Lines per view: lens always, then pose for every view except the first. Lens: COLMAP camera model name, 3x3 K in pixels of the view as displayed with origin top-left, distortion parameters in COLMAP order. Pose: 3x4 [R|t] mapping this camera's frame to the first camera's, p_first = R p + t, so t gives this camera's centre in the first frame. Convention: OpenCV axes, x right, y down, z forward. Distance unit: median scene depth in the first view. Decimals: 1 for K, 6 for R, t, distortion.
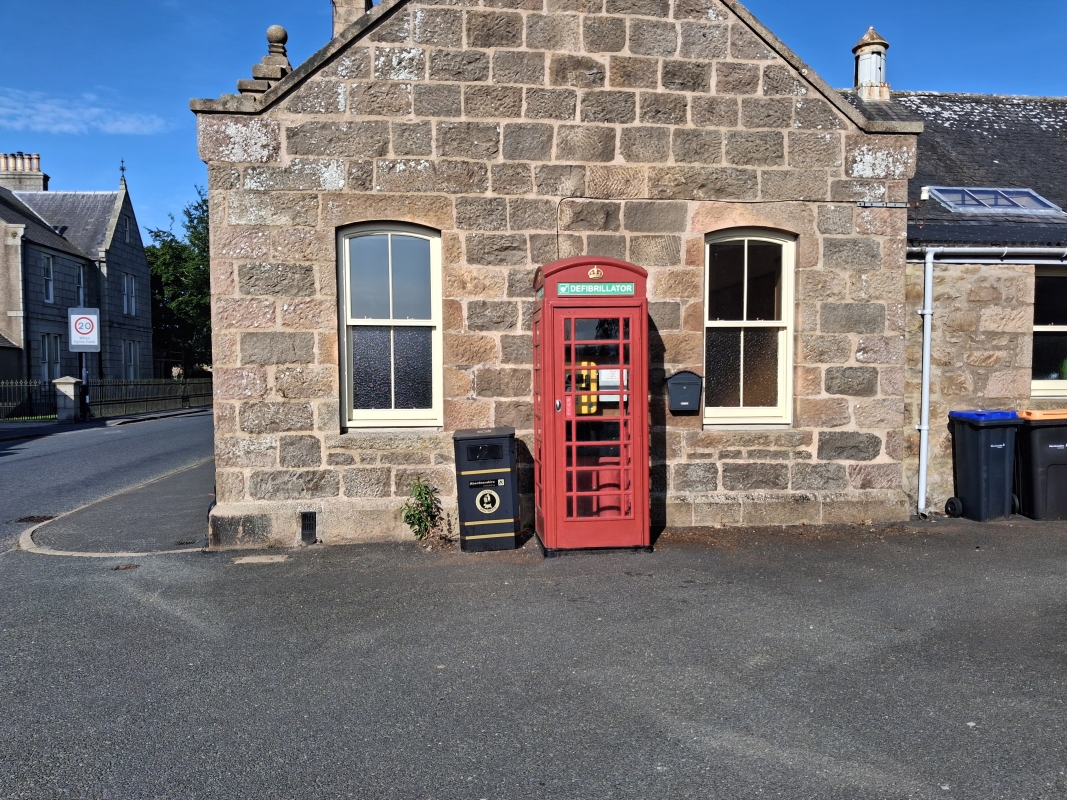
lens RADIAL K [[832.7, 0, 562.2], [0, 832.7, 427.3], [0, 0, 1]] dist [0.168339, -0.490291]
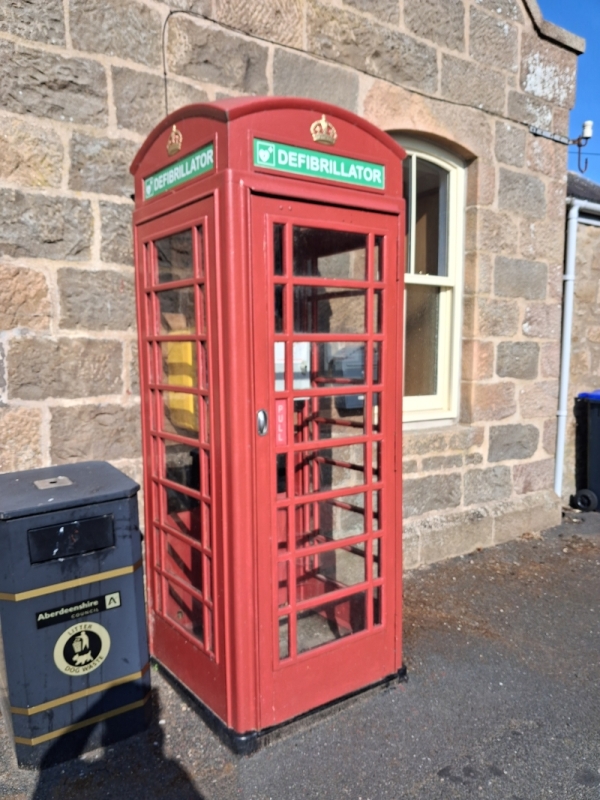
lens RADIAL K [[633.4, 0, 294.2], [0, 633.4, 419.3], [0, 0, 1]] dist [-0.007805, -0.005157]
pose [[0.879004, -0.052200, 0.473948, -0.127653], [0.030918, 0.998137, 0.052593, -0.038509], [-0.475811, -0.031576, 0.878981, 0.602023]]
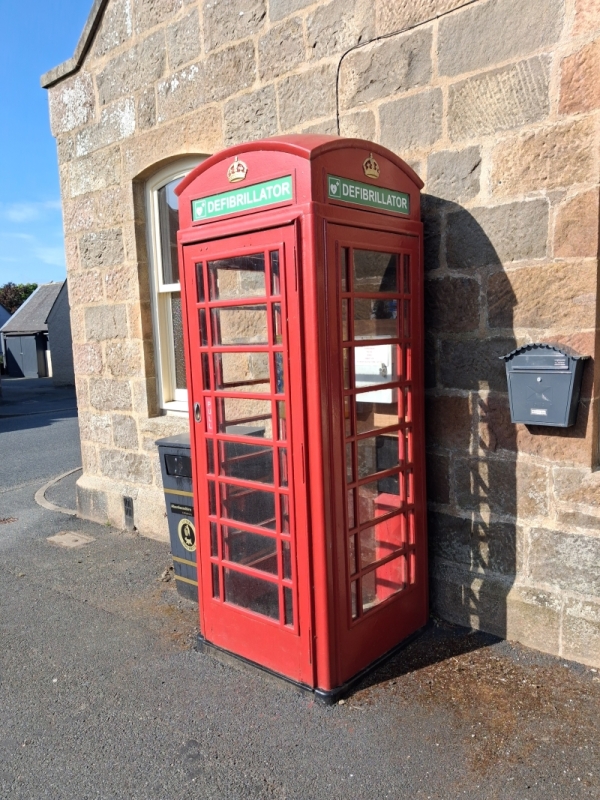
lens RADIAL K [[633.4, 0, 294.2], [0, 633.4, 419.3], [0, 0, 1]] dist [-0.007805, -0.005157]
pose [[0.651133, 0.090058, -0.753601, 0.330186], [-0.019232, 0.994574, 0.102238, -0.059031], [0.758720, -0.052077, 0.649332, 0.654510]]
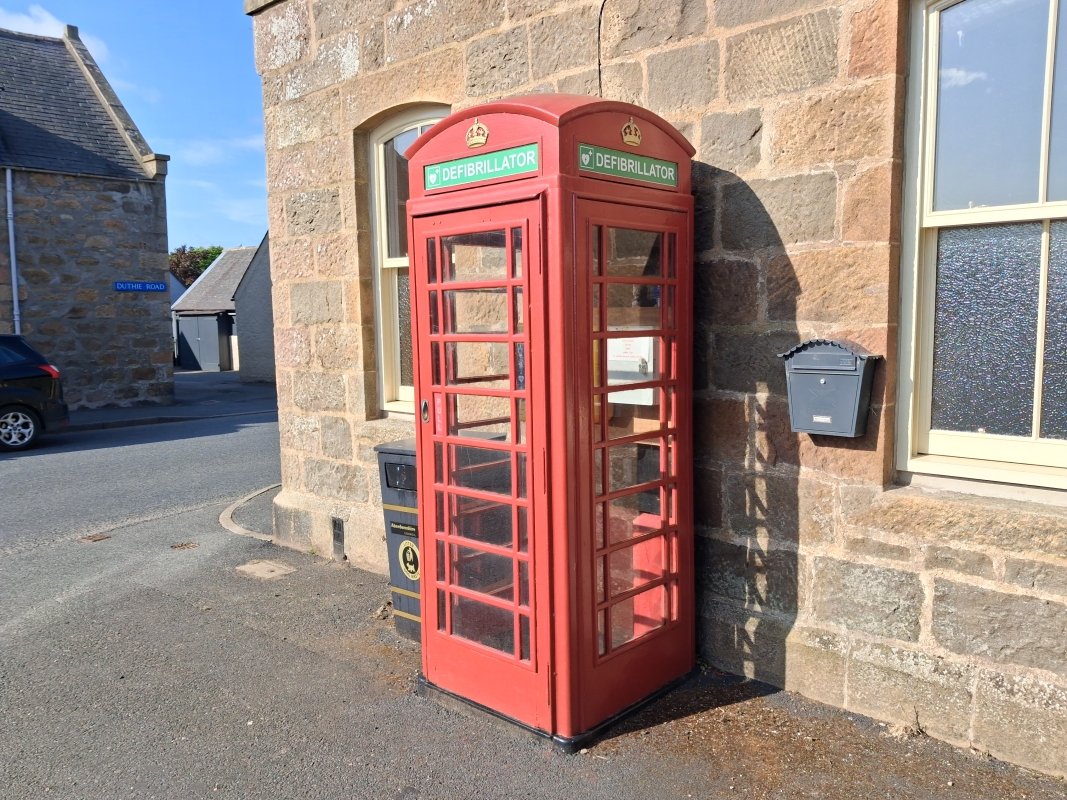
lens RADIAL K [[844.8, 0, 549.2], [0, 844.8, 417.4], [0, 0, 1]] dist [-0.007805, -0.005157]
pose [[0.642983, 0.089517, -0.760631, 0.377457], [-0.040148, 0.995720, 0.083245, -0.058917], [0.764827, -0.022988, 0.643825, 0.626513]]
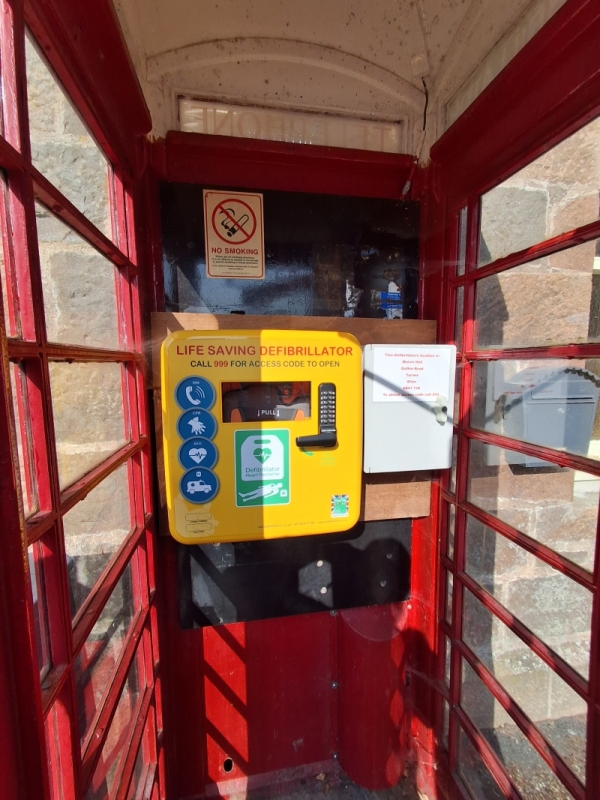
lens RADIAL K [[358.8, 0, 300.0], [0, 358.8, 400.0], [0, 0, 1]] dist [0.003614, 0.000502]
pose [[0.999040, 0.001956, 0.043766, 0.016674], [-0.003748, 0.999156, 0.040901, -0.058966], [-0.043649, -0.041026, 0.998204, 0.835572]]
